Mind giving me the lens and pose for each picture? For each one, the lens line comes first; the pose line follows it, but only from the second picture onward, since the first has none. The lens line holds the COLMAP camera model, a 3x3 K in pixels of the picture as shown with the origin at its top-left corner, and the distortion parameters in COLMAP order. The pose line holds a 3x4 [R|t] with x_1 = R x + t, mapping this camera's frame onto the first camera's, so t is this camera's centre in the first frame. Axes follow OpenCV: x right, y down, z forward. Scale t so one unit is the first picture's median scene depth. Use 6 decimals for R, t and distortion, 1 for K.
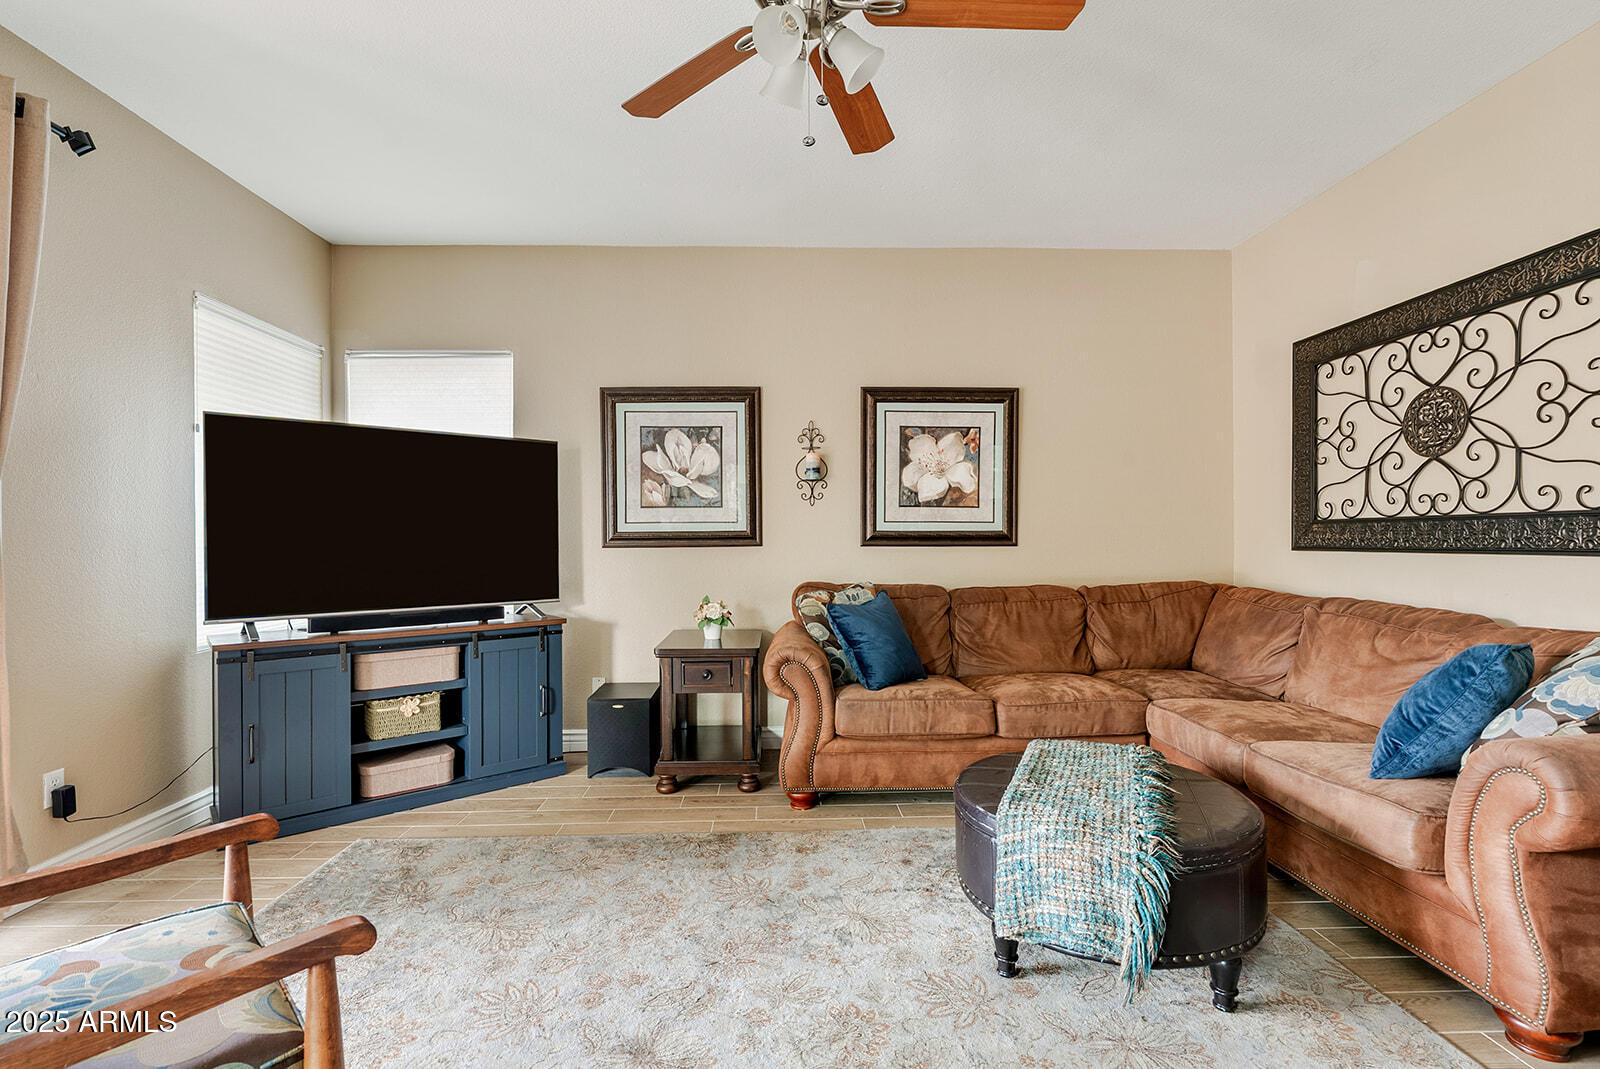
lens RADIAL K [[729.0, 0, 800.0], [0, 729.0, 534.5], [0, 0, 1]] dist [-0.000468, 0.000415]
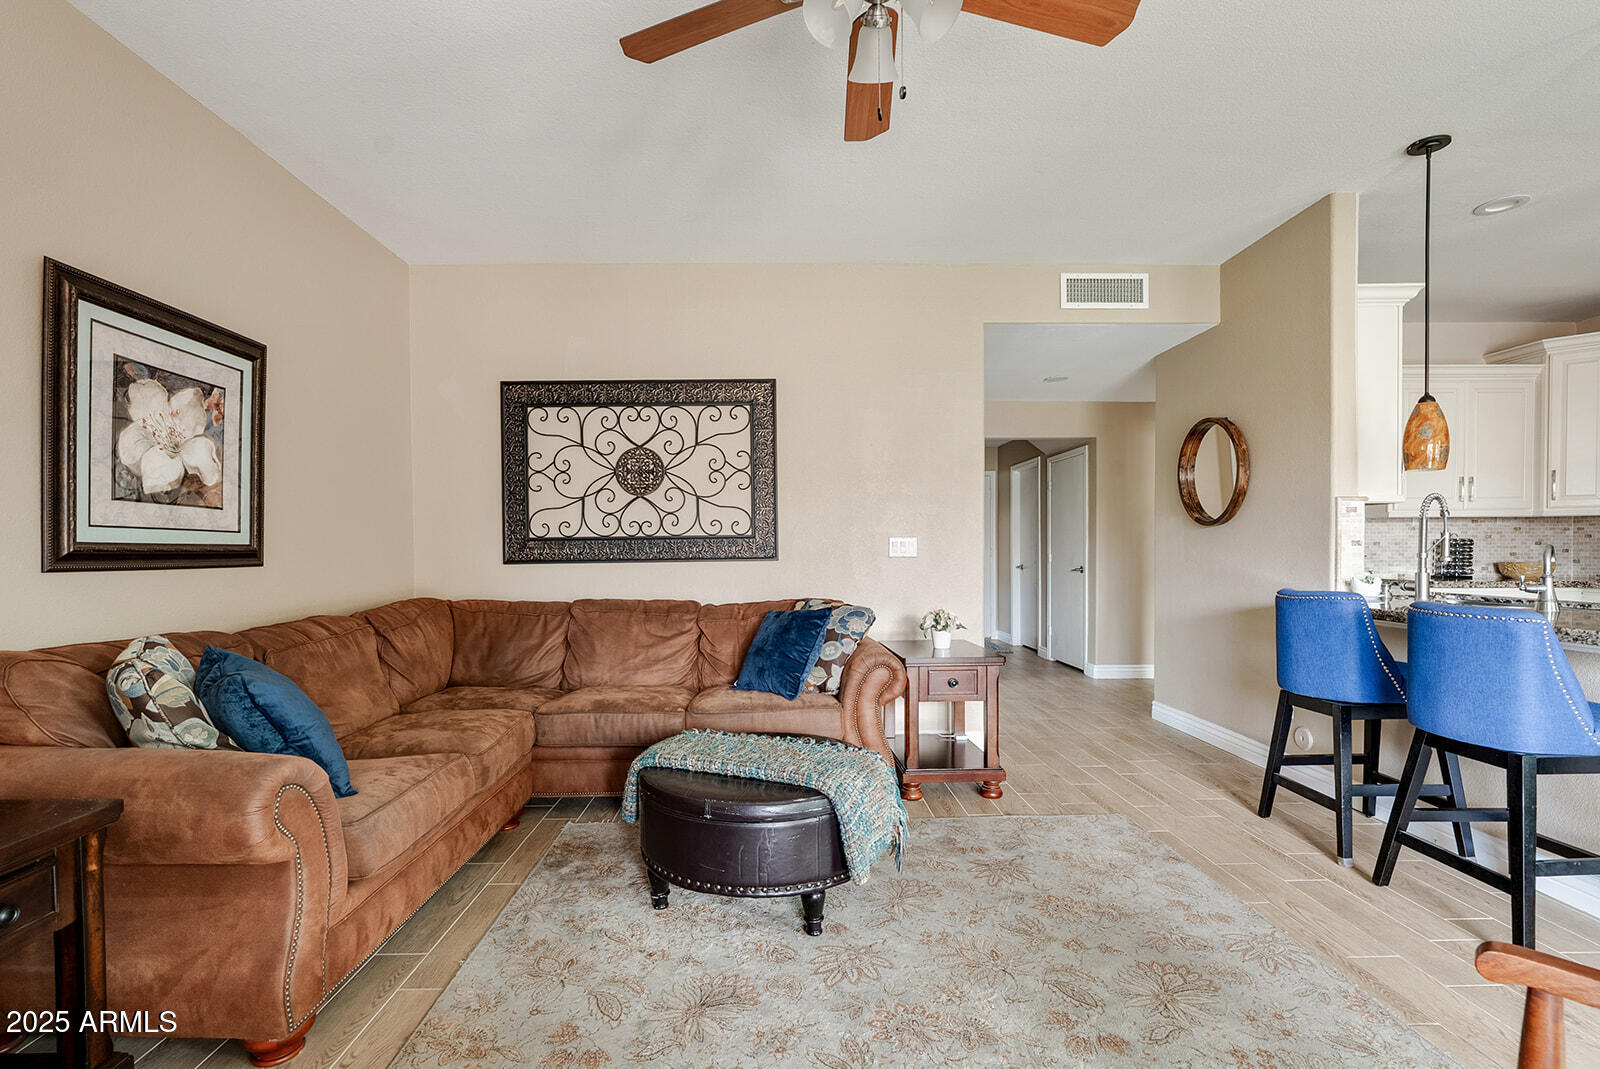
lens RADIAL K [[735.2, 0, 761.7], [0, 735.2, 550.8], [0, 0, 1]] dist [-0.000499, -0.000104]
pose [[0.052773, 0.000776, 0.998606, -0.509616], [0.003372, 0.999994, -0.000955, 0.004425], [-0.998601, 0.003418, 0.052770, 0.611429]]
